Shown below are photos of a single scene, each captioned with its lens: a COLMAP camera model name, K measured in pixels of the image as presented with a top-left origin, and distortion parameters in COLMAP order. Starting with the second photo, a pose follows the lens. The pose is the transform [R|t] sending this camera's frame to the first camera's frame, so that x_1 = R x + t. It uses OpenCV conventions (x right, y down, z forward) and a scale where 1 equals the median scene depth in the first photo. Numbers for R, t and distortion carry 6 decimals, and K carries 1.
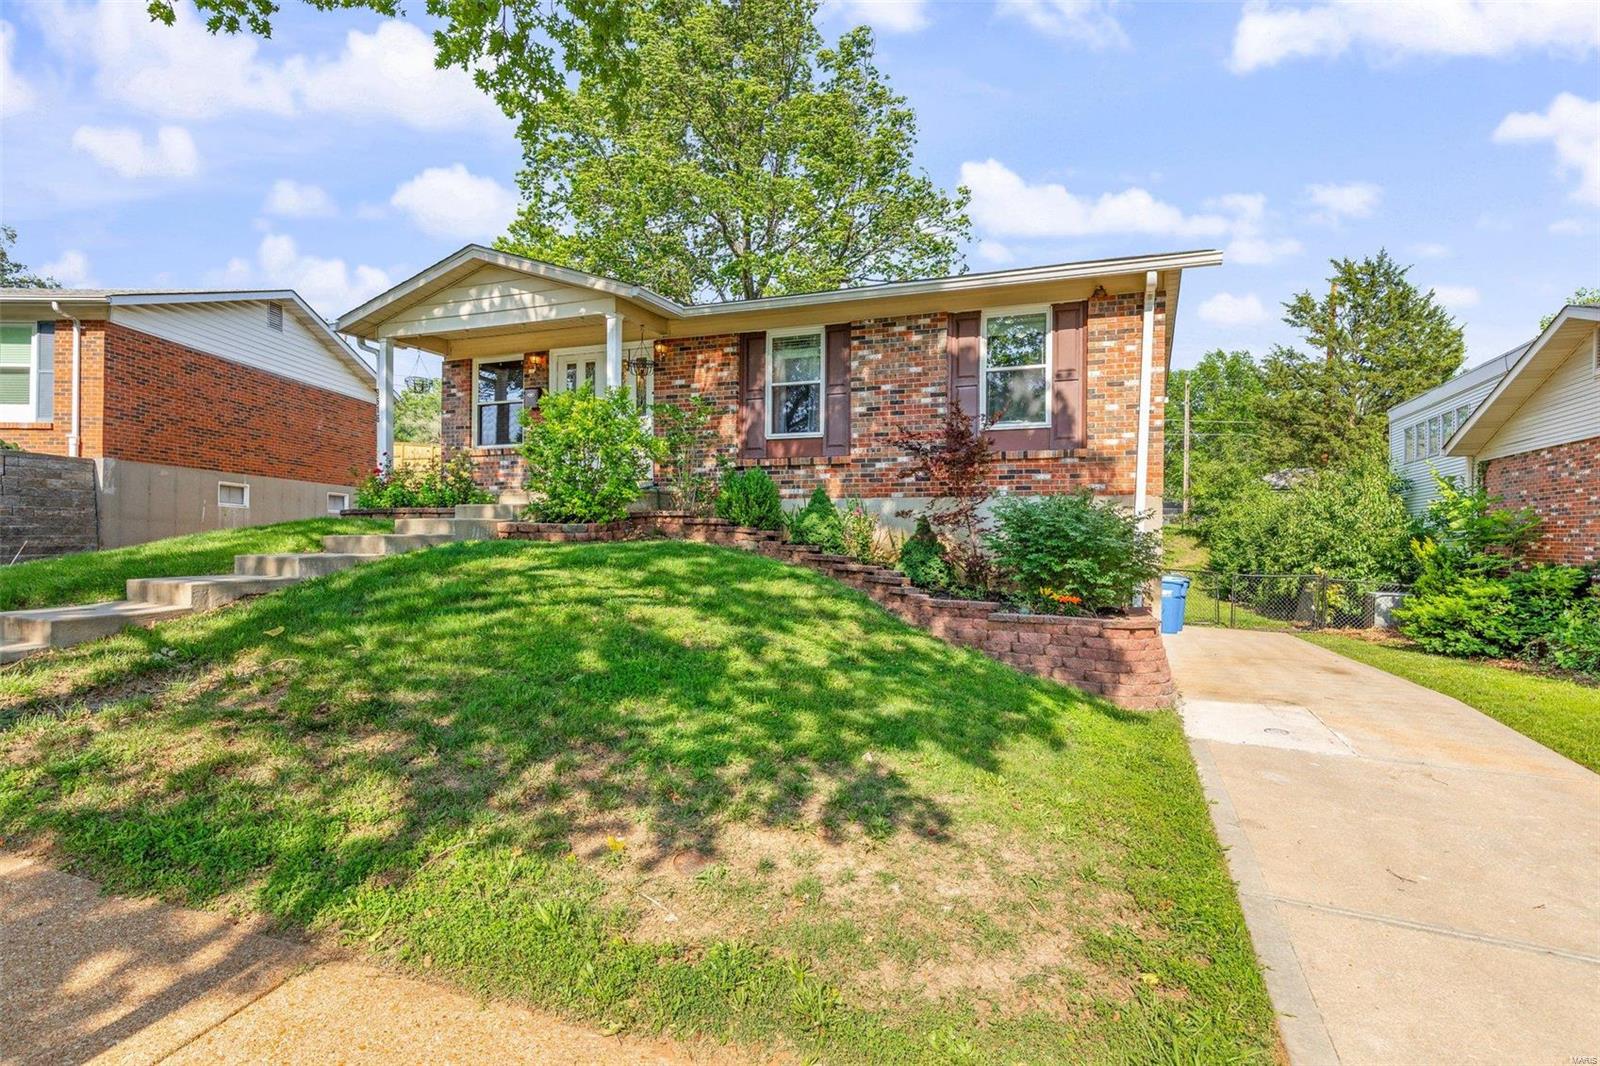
lens RADIAL K [[800.6, 0, 800.0], [0, 800.6, 533.0], [0, 0, 1]] dist [-0.000526, 0.000524]
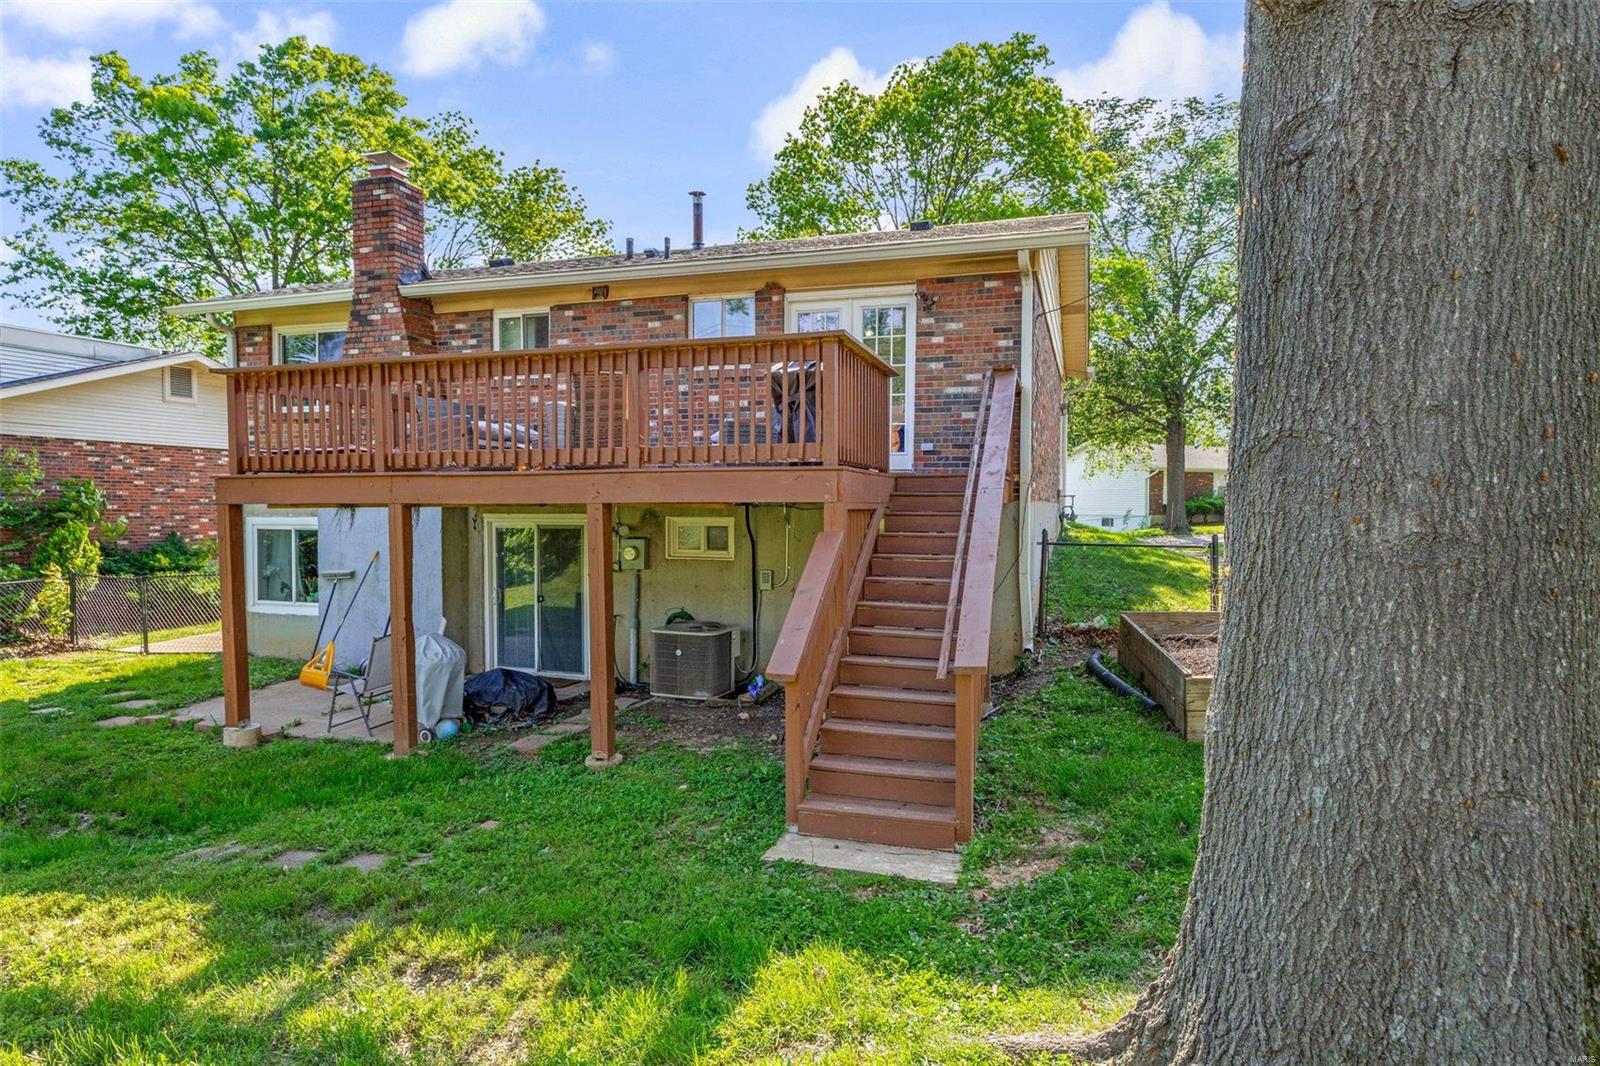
lens RADIAL K [[886.2, 0, 800.0], [0, 886.2, 533.0], [0, 0, 1]] dist [0.001158, 0.000103]
pose [[-0.996702, -0.008782, -0.080670, 0.042617], [-0.010880, 0.999613, 0.025607, -0.023241], [0.080413, 0.026400, -0.996412, 2.832867]]
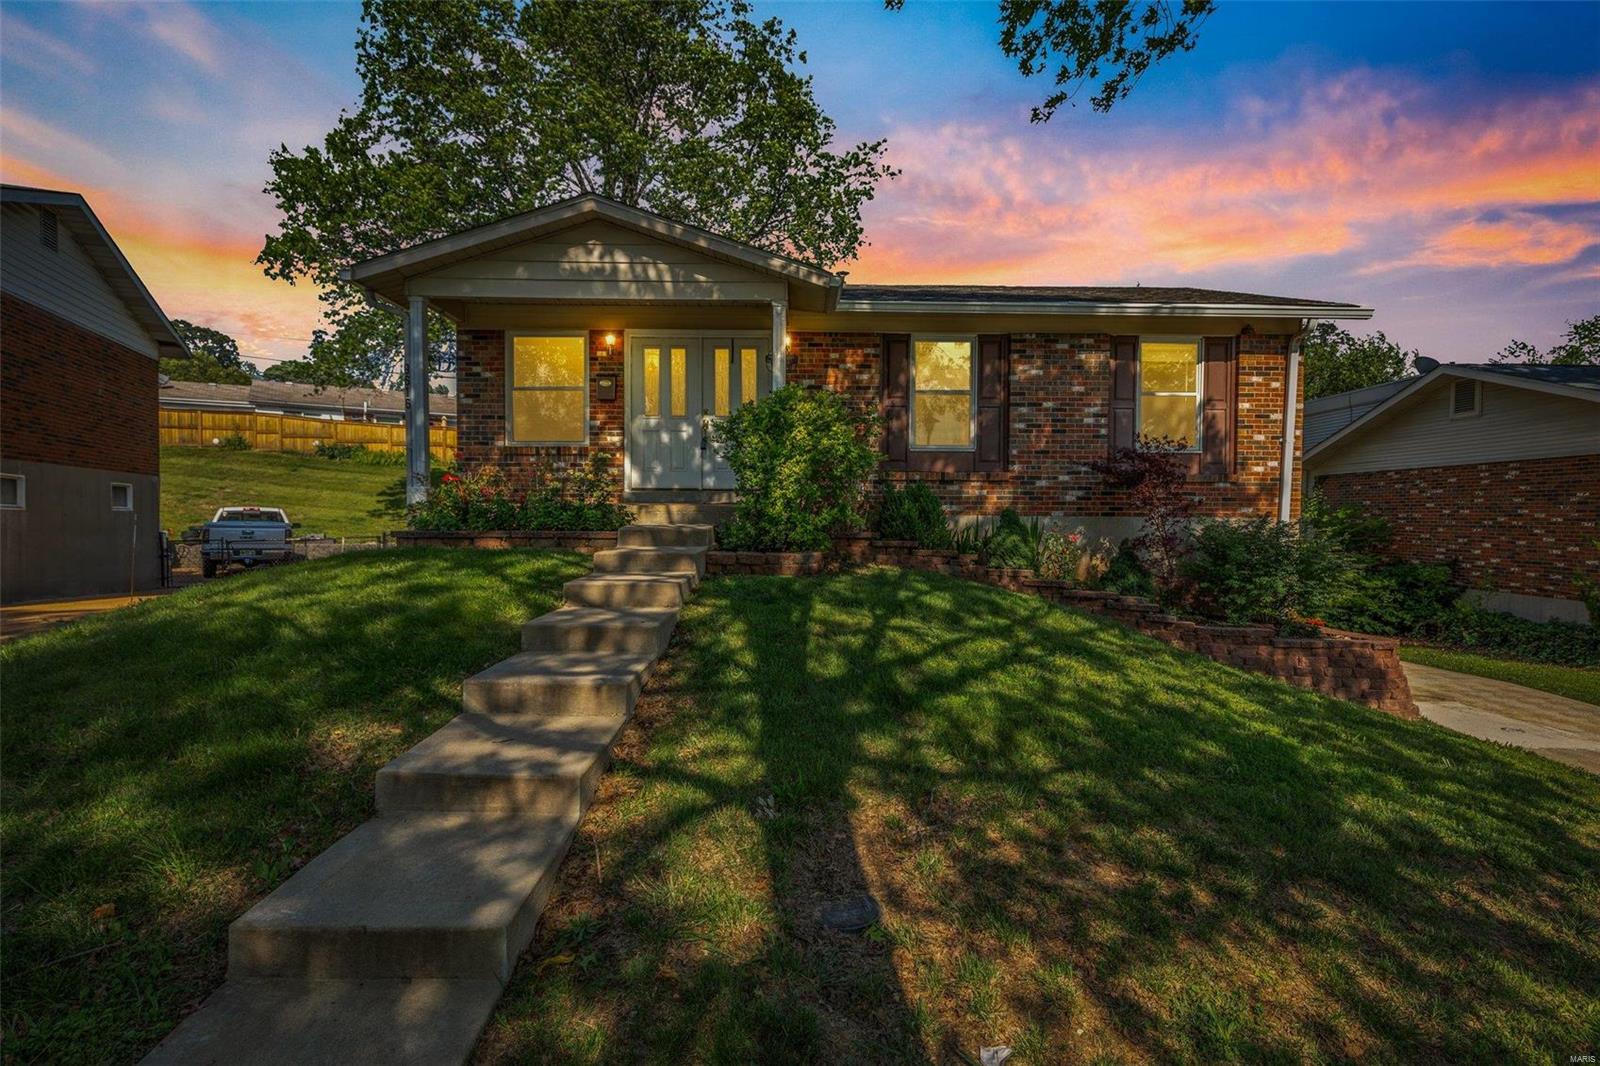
lens RADIAL K [[802.1, 0, 800.0], [0, 802.1, 533.0], [0, 0, 1]] dist [-0.000146, -0.000725]
pose [[0.926461, -0.010975, 0.376231, -0.545365], [-0.000610, 0.999530, 0.030659, -0.053241], [-0.376391, -0.028634, 0.926018, 0.192780]]
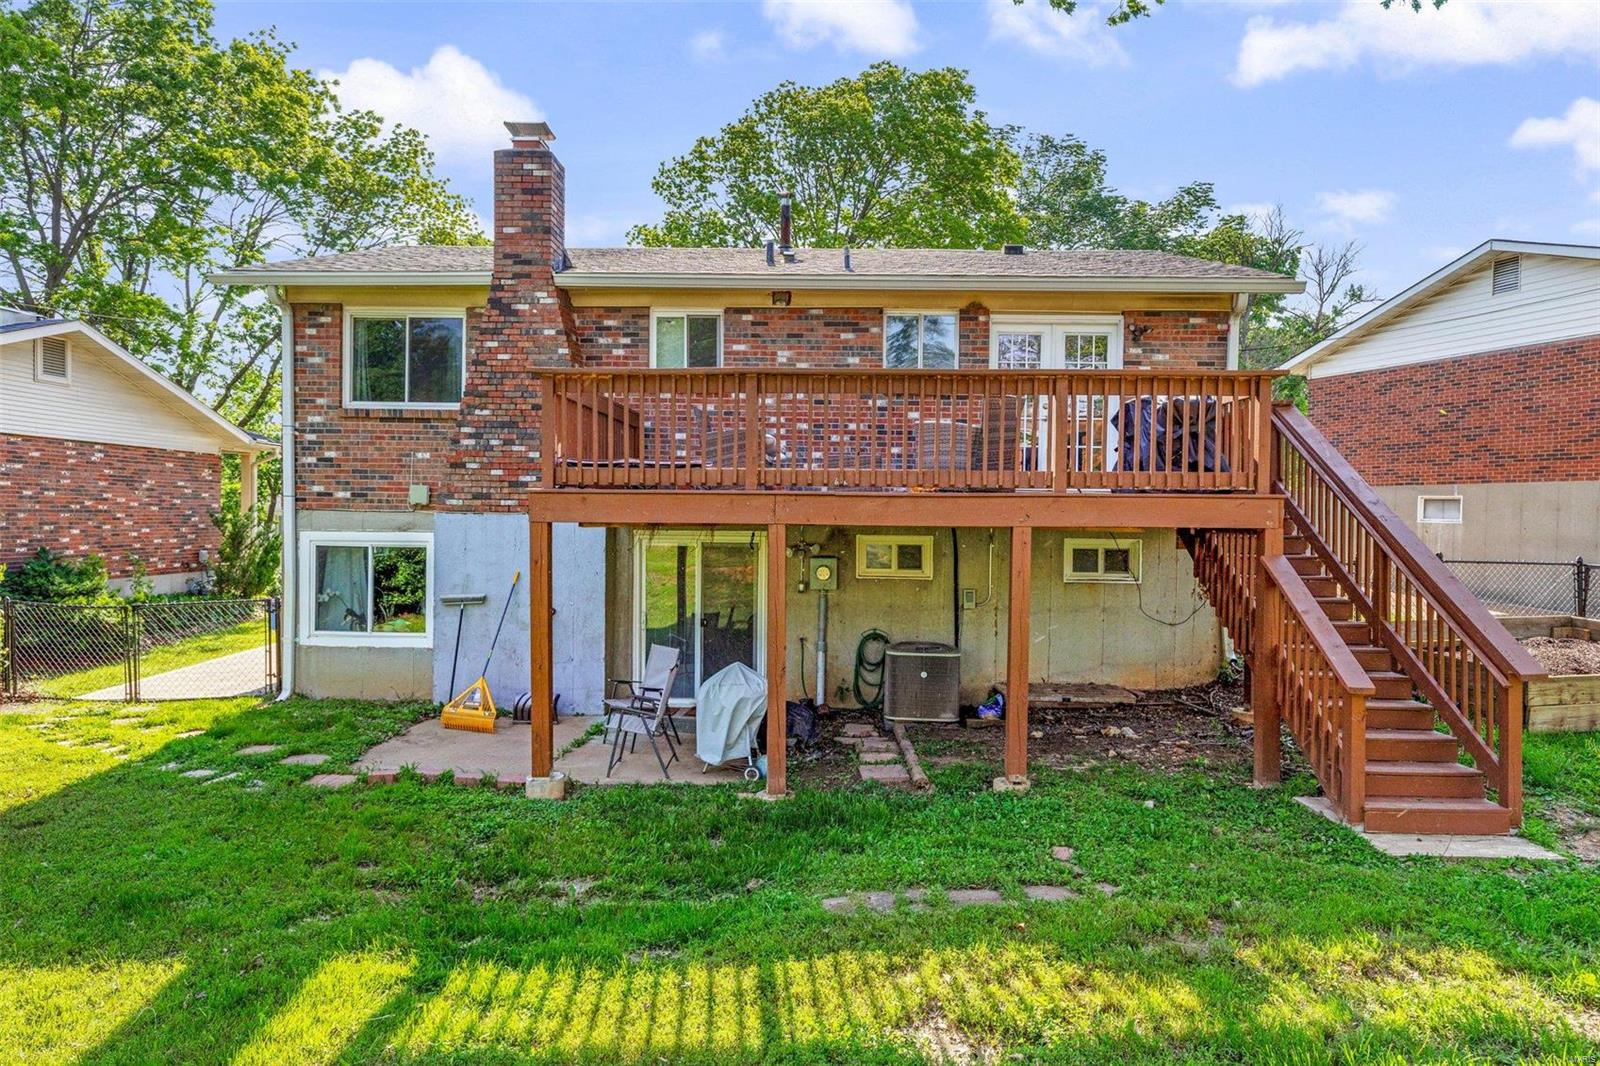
lens RADIAL K [[941.3, 0, 800.0], [0, 941.3, 533.0], [0, 0, 1]] dist [0.003438, -0.003877]
pose [[-0.939582, -0.014165, -0.342030, 0.504762], [-0.019042, 0.999759, 0.010903, -0.026247], [0.341793, 0.016757, -0.939626, 2.770225]]
